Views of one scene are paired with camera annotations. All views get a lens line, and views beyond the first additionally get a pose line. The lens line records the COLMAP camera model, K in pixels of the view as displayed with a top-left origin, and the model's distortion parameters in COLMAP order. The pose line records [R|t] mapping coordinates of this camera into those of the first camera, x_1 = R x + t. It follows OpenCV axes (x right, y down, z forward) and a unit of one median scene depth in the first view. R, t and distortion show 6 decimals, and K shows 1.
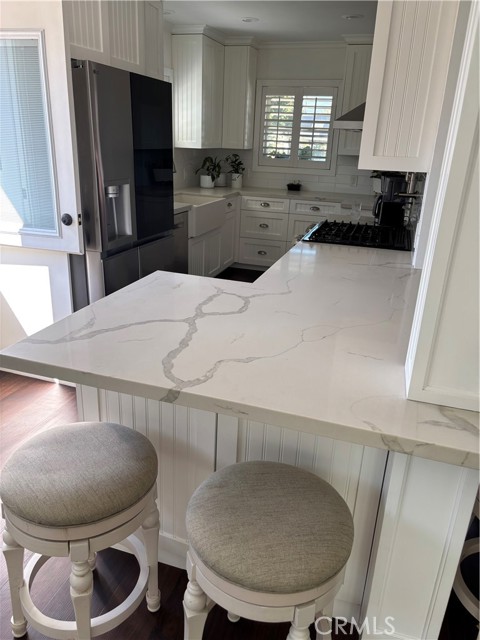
lens RADIAL K [[490.9, 0, 239.0], [0, 490.9, 321.9], [0, 0, 1]] dist [0.034215, -0.044470]
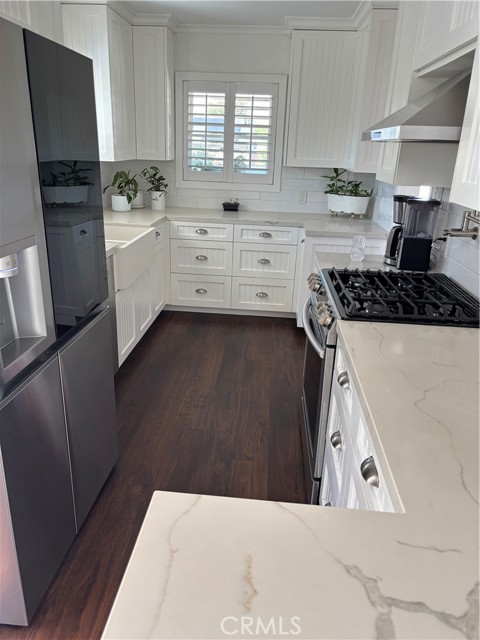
lens RADIAL K [[490.9, 0, 240.1], [0, 490.9, 320.0], [0, 0, 1]] dist [0.034215, -0.044470]
pose [[0.972966, -0.080407, 0.216499, -0.065747], [0.082496, 0.996591, -0.000615, -0.090363], [-0.215712, 0.018459, 0.976283, 0.222123]]
